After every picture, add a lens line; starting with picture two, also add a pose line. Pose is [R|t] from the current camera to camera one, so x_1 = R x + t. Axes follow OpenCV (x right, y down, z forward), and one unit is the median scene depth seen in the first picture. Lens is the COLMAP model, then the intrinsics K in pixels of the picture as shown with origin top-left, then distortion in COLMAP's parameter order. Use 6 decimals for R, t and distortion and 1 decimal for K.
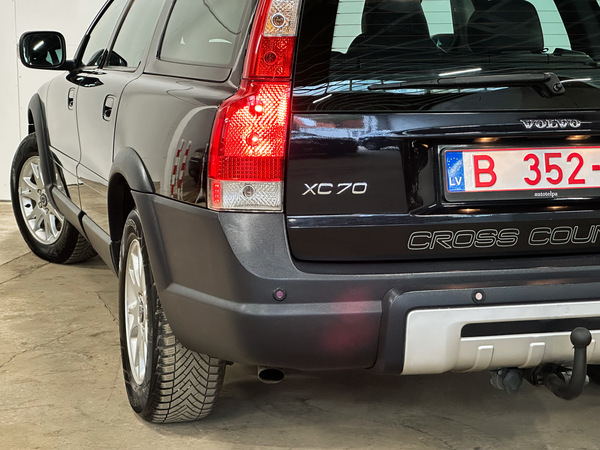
lens RADIAL K [[1360.1, 0, 304.5], [0, 1360.1, 198.3], [0, 0, 1]] dist [0.238525, 0.000000]
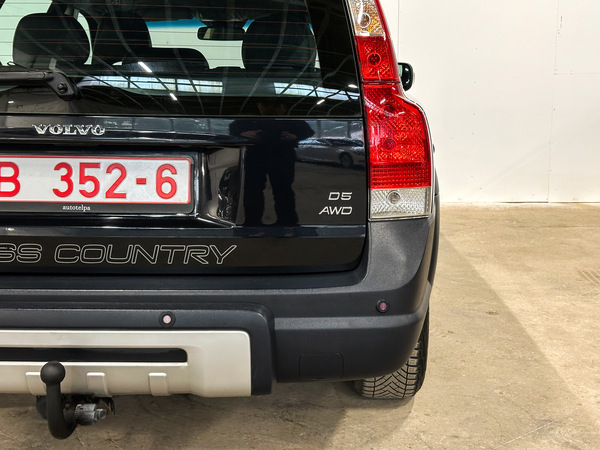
lens RADIAL K [[845.0, 0, 301.2], [0, 845.0, 223.4], [0, 0, 1]] dist [0.143672, 0.000000]
pose [[0.947566, 0.053271, -0.315088, 0.501129], [-0.042470, 0.998254, 0.041054, -0.022481], [0.316725, -0.025520, 0.948174, 0.514490]]
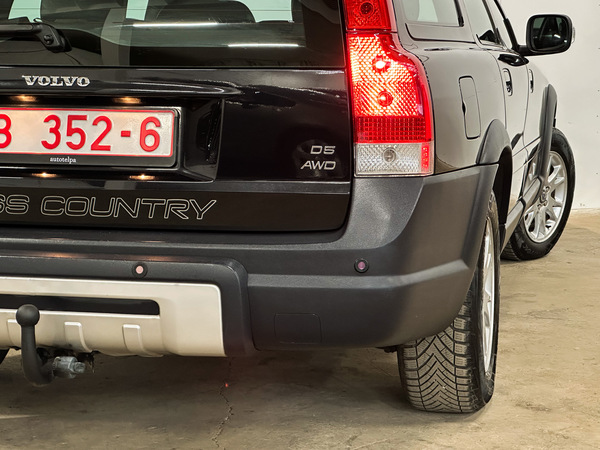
lens RADIAL K [[1360.1, 0, 286.9], [0, 1360.1, 216.2], [0, 0, 1]] dist [0.238525, 0.000000]
pose [[0.857835, 0.055534, -0.510917, 0.774109], [-0.060683, 0.998135, 0.006605, 0.019262], [0.510331, 0.025338, 0.859605, 0.301833]]
